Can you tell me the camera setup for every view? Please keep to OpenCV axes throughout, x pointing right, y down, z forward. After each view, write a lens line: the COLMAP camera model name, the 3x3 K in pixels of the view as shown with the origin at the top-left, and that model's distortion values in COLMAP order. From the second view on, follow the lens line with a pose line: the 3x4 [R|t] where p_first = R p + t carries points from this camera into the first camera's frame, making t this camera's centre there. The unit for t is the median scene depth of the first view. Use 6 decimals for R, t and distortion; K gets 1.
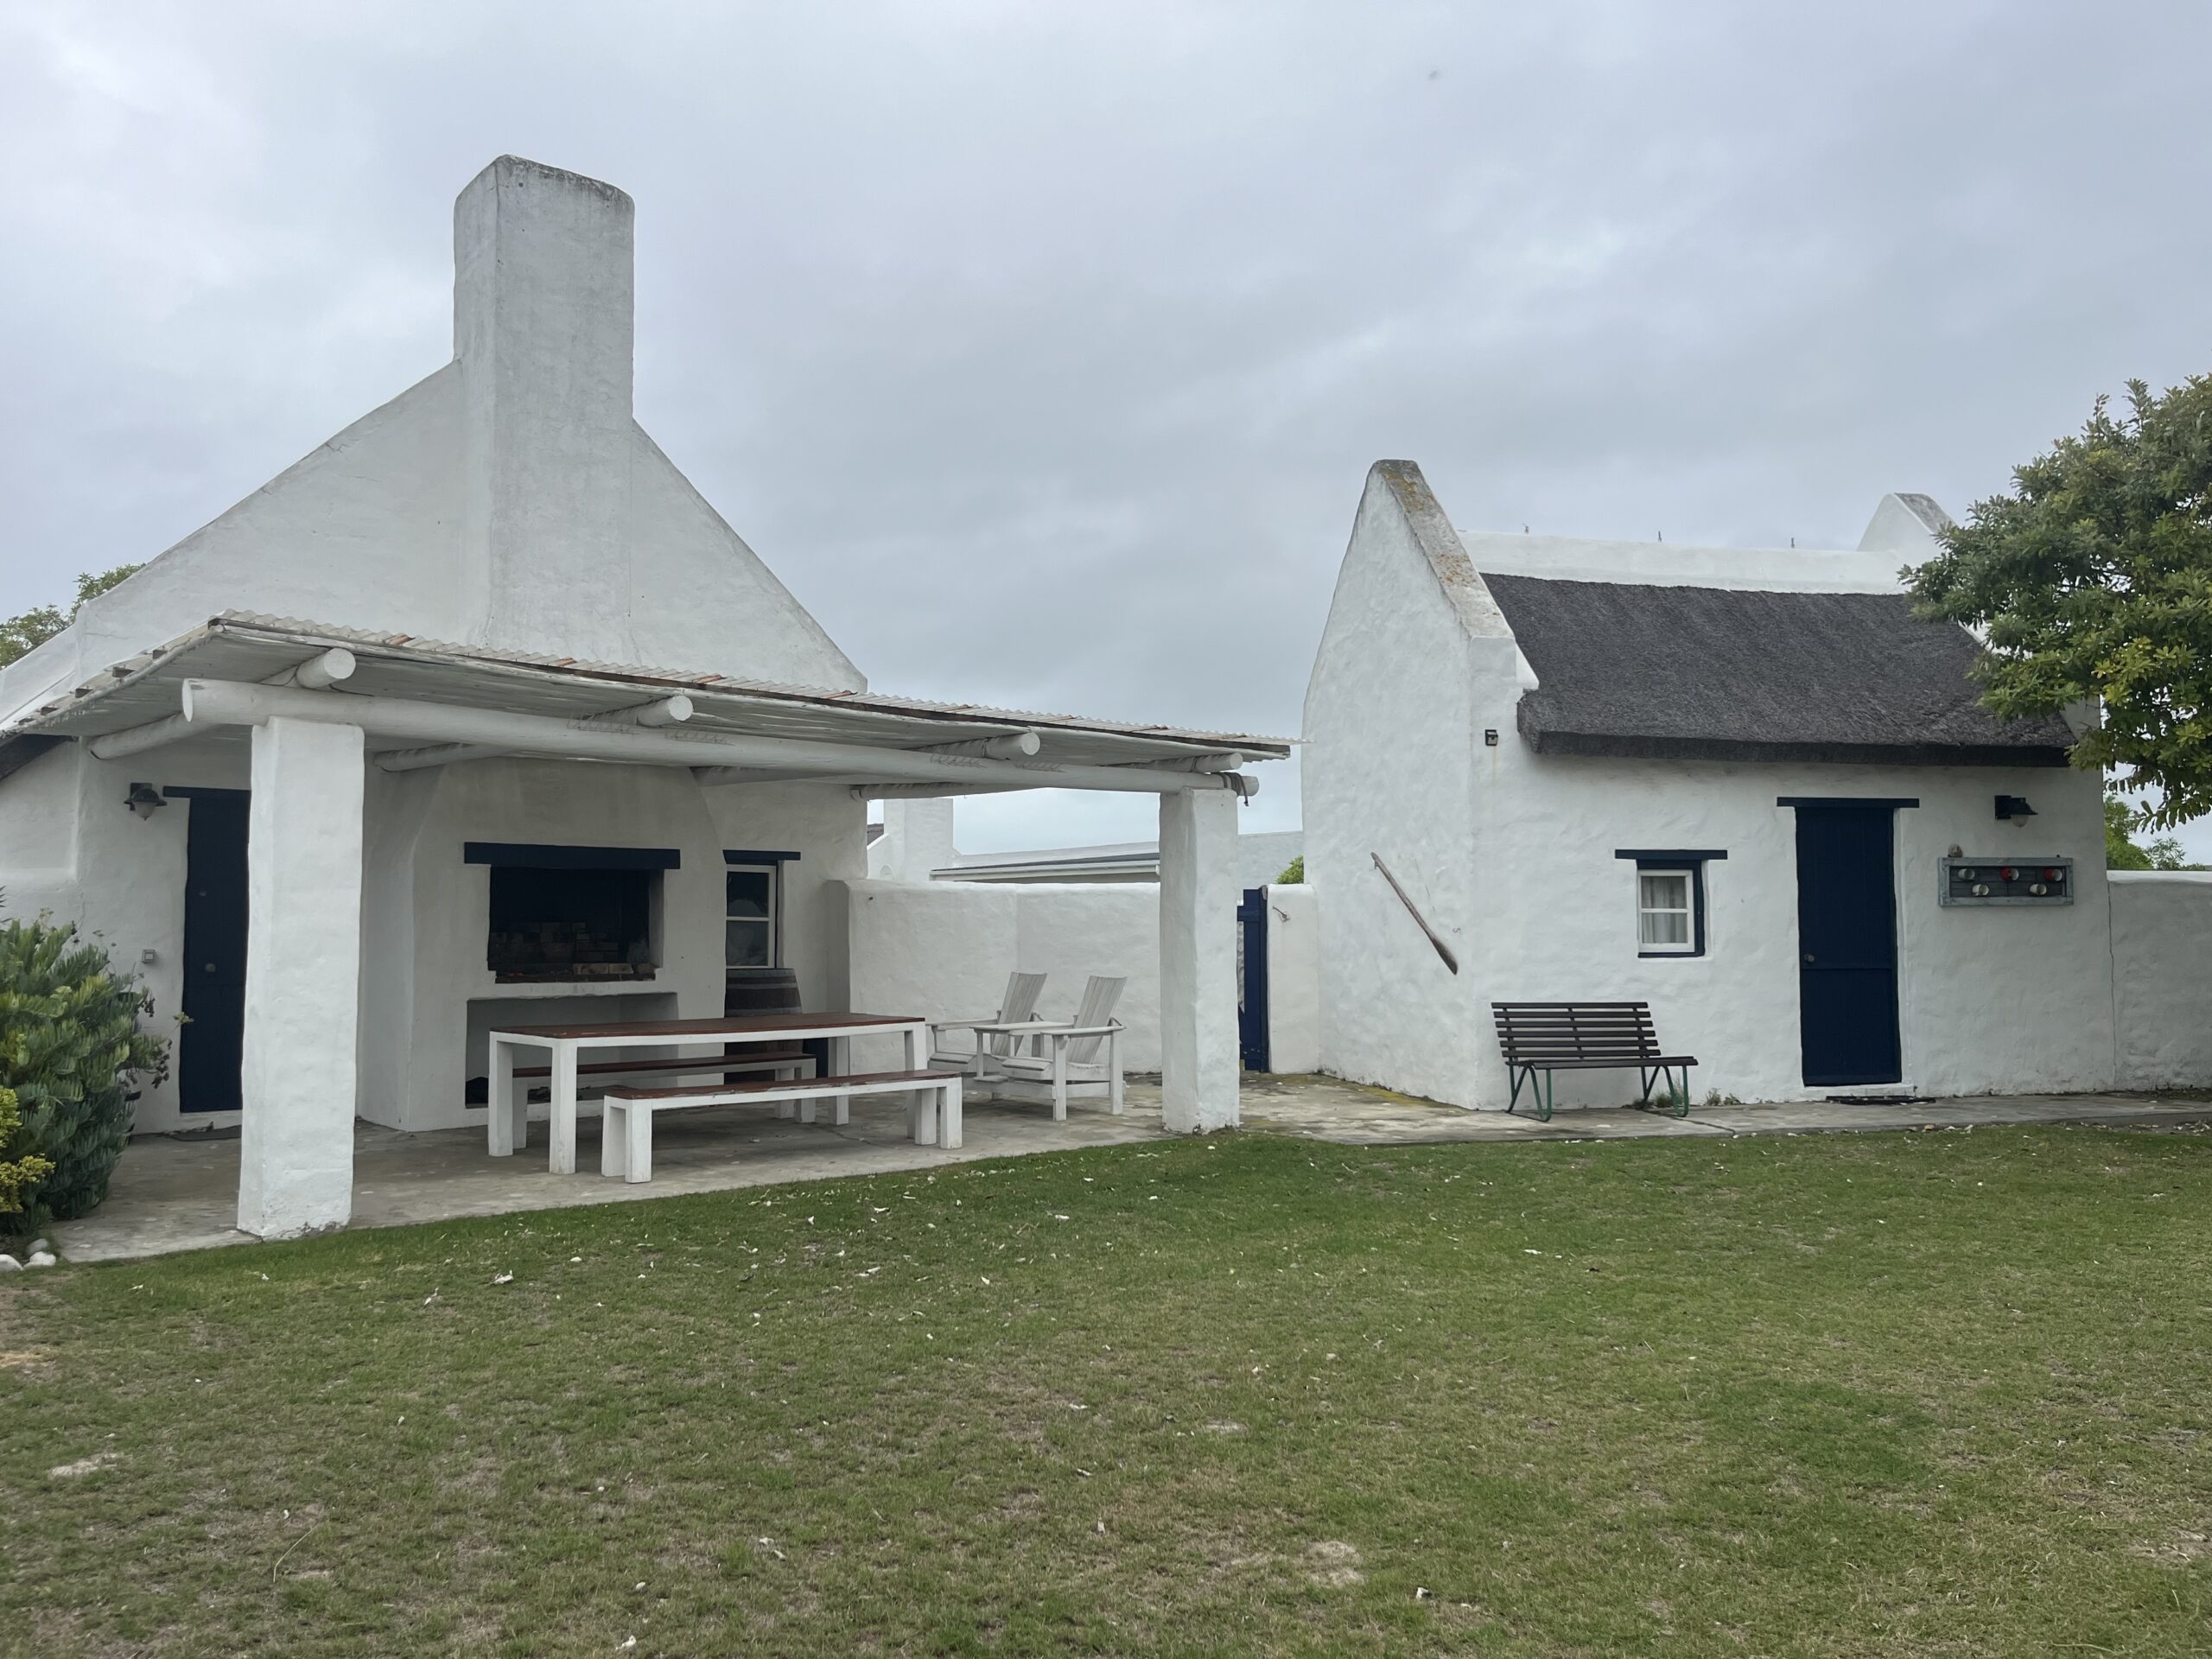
lens RADIAL K [[1680.6, 0, 1106.0], [0, 1680.6, 829.5], [0, 0, 1]] dist [0.002439, 0.002808]
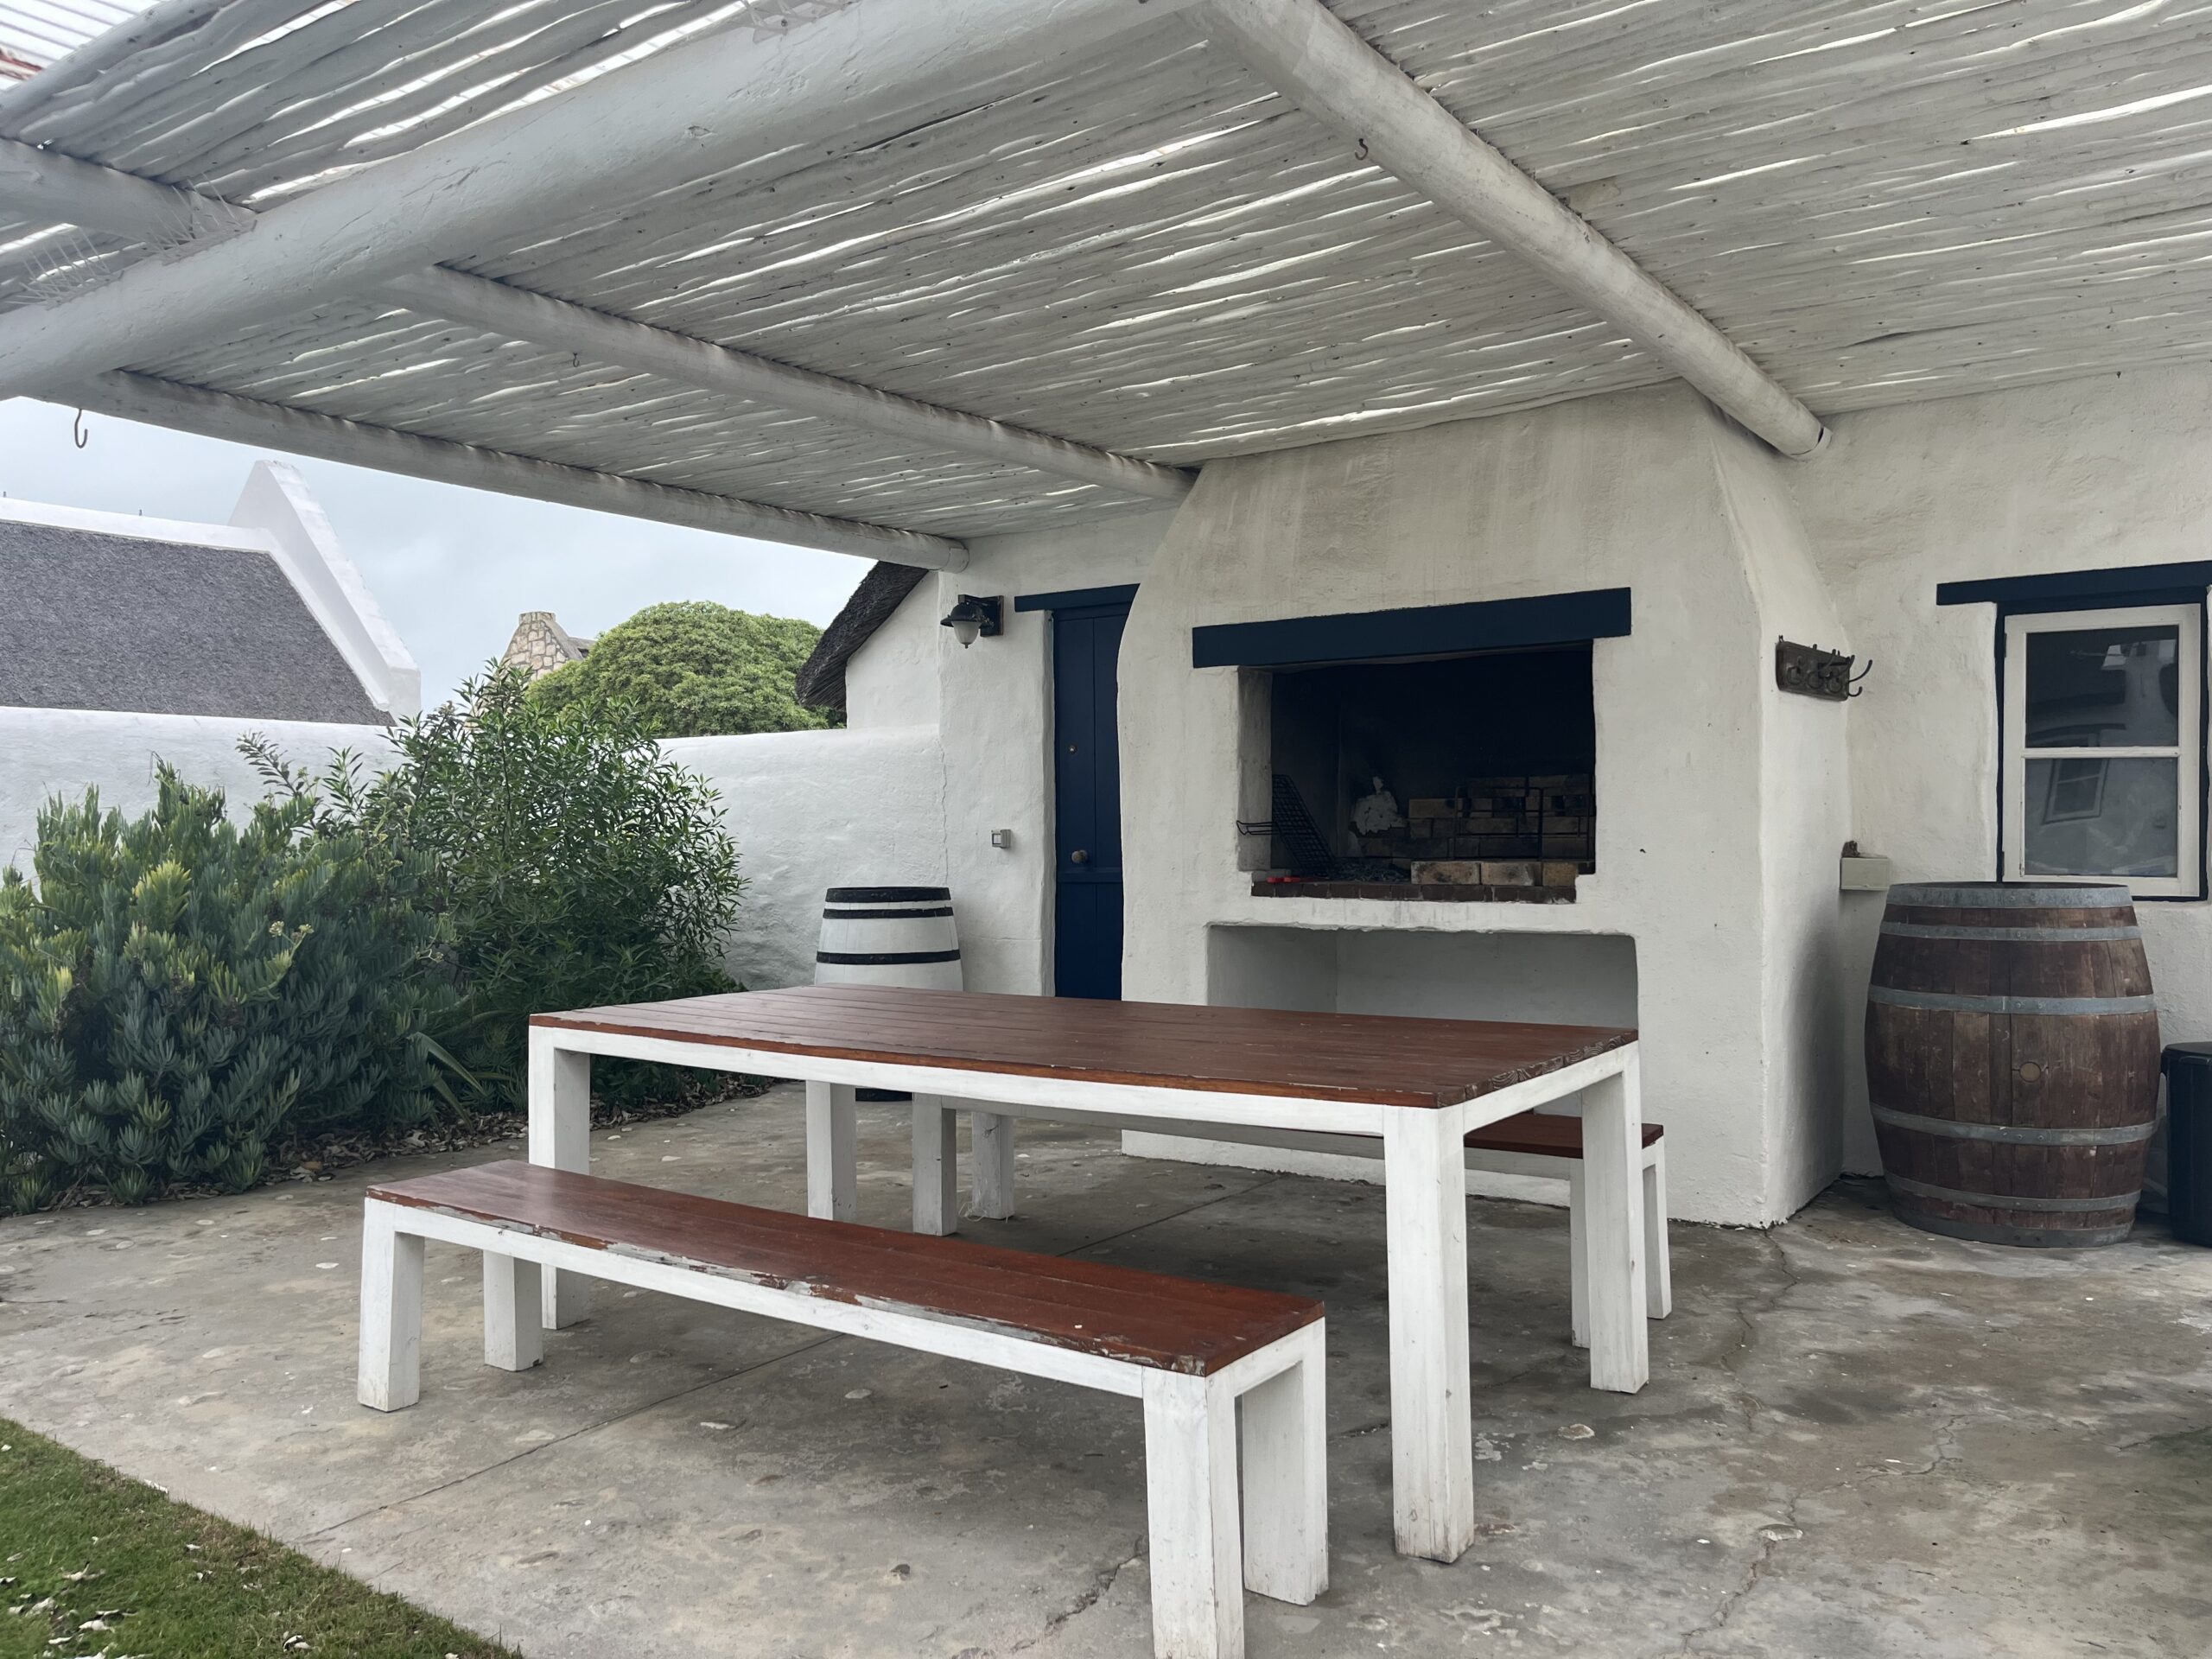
lens RADIAL K [[1680.6, 0, 1106.0], [0, 1680.6, 829.5], [0, 0, 1]] dist [0.002439, 0.002808]
pose [[0.225384, 0.002153, -0.974268, 0.119936], [0.068719, 0.997472, 0.018102, 0.055899], [0.971844, -0.071030, 0.224666, 0.800312]]
